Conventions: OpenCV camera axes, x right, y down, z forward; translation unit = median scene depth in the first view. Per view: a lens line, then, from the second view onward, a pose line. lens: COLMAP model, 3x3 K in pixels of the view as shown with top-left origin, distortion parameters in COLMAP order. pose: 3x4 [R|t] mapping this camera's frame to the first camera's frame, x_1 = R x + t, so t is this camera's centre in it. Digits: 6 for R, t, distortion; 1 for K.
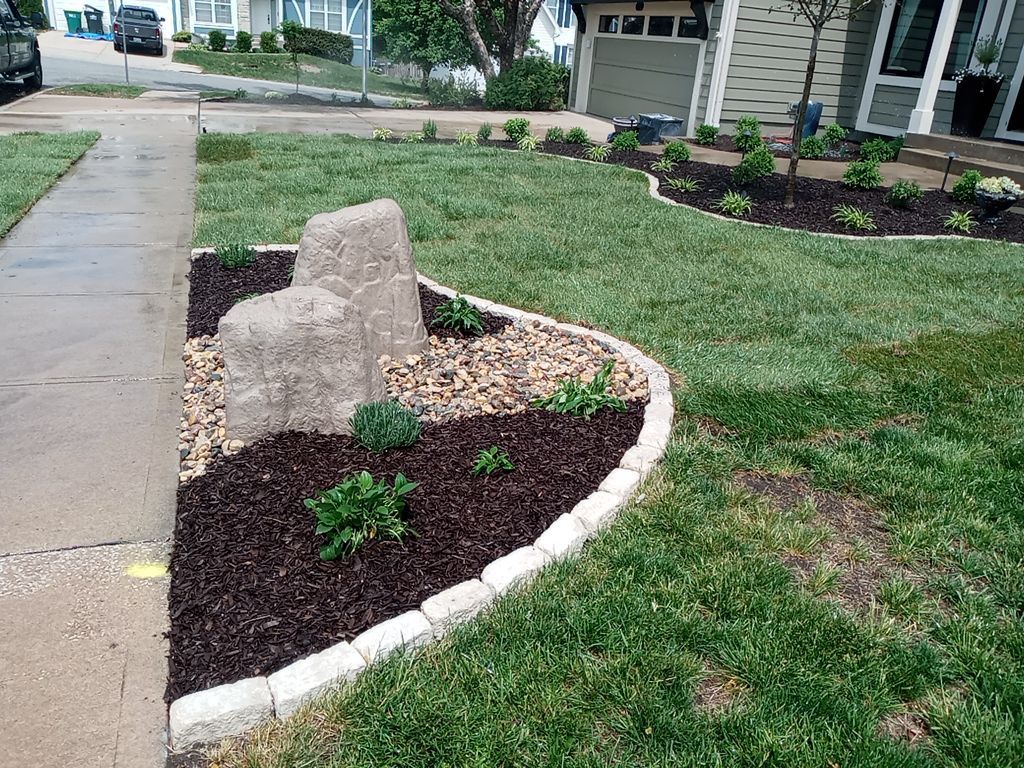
lens RADIAL K [[806.3, 0, 512.2], [0, 806.3, 393.2], [0, 0, 1]] dist [0.012343, -0.021241]
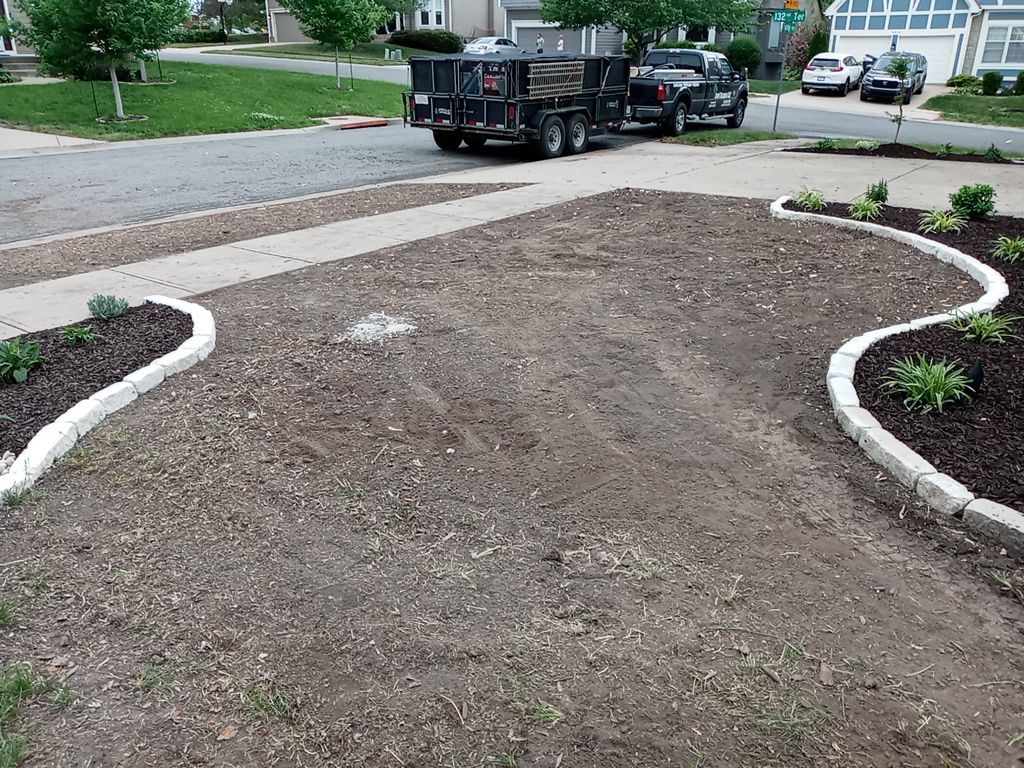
lens RADIAL K [[806.3, 0, 507.4], [0, 806.3, 386.5], [0, 0, 1]] dist [0.012343, -0.021241]
pose [[0.586511, 0.240060, -0.773547, 0.225367], [-0.285585, 0.955021, 0.079844, -0.091487], [0.757922, 0.174084, 0.628689, 0.238859]]
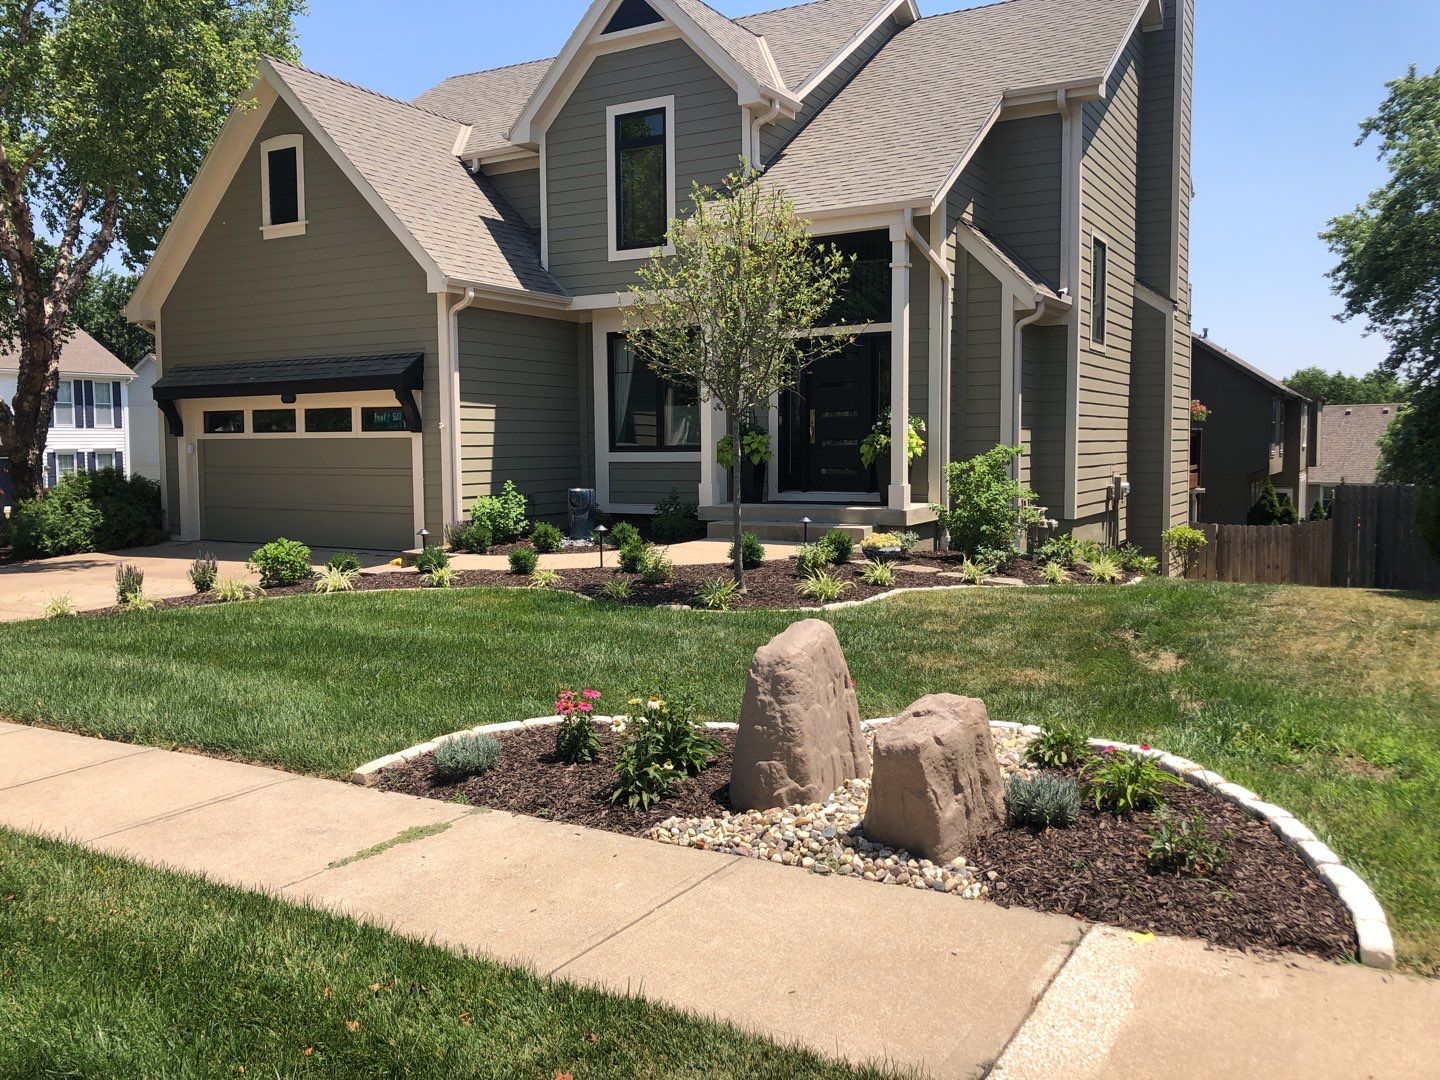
lens RADIAL K [[1174.6, 0, 715.0], [0, 1174.6, 518.3], [0, 0, 1]] dist [0.006165, -0.004754]
pose [[0.754930, -0.125848, 0.643617, -0.261078], [0.323682, 0.925048, -0.198785, -0.024757], [-0.570360, 0.358396, 0.739082, -0.004947]]
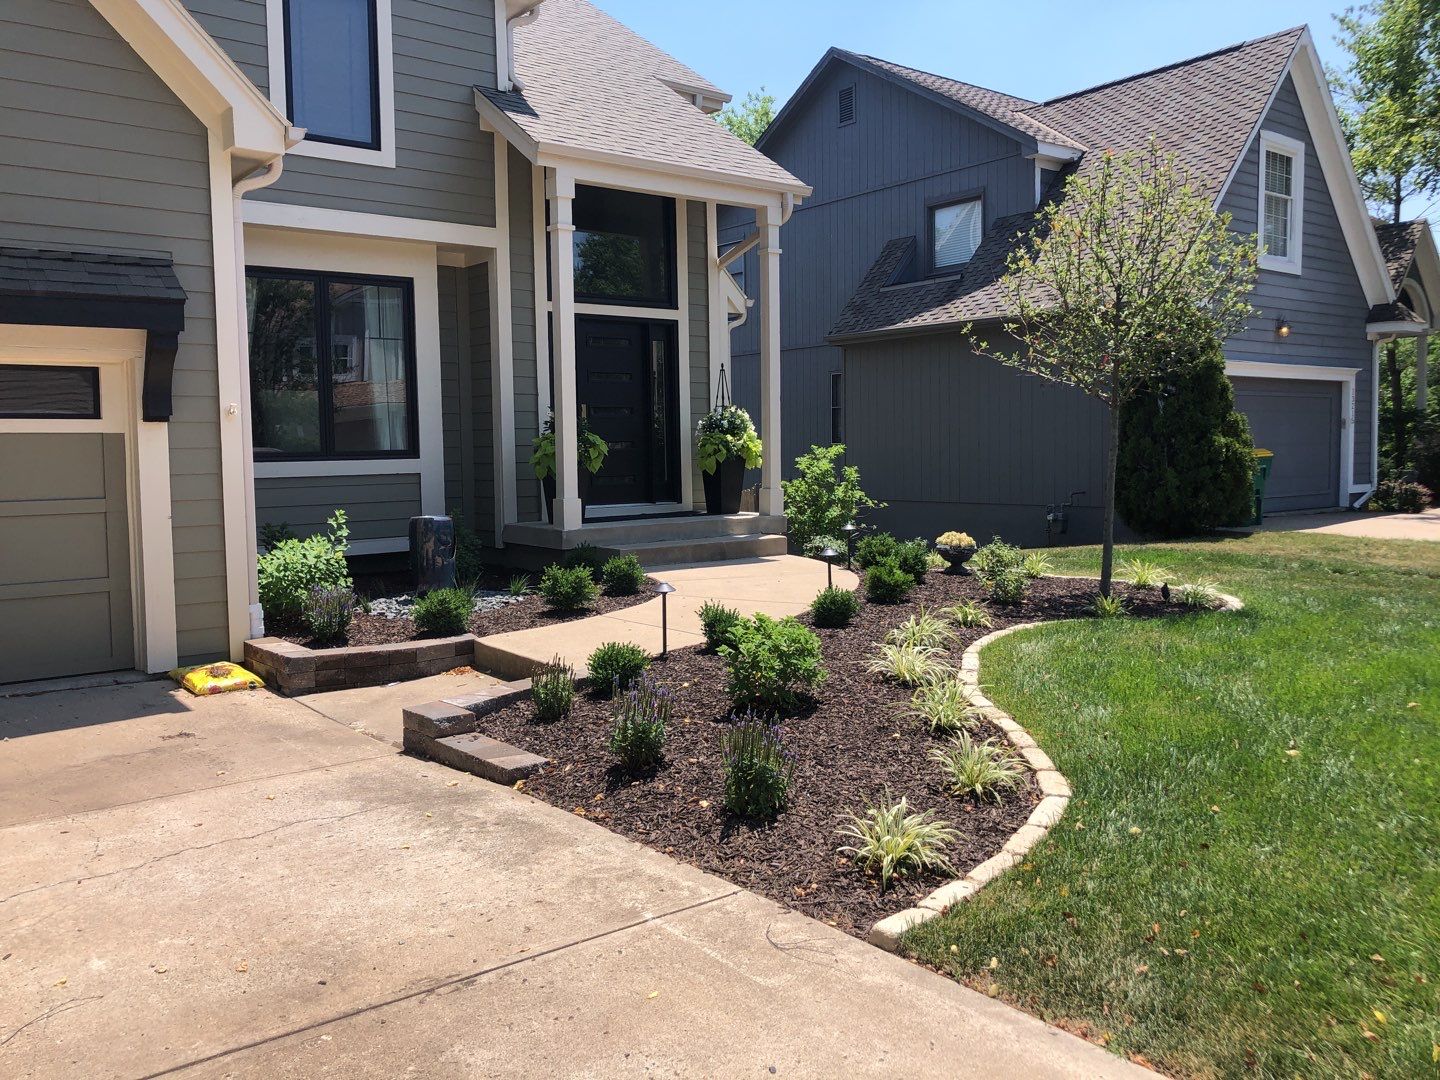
lens RADIAL K [[1174.6, 0, 714.7], [0, 1174.6, 534.4], [0, 0, 1]] dist [0.006165, -0.004754]
pose [[-0.317712, -0.151092, 0.936072, -0.339283], [0.364950, 0.891682, 0.267794, -0.379184], [-0.875140, 0.426701, -0.228157, 0.781060]]
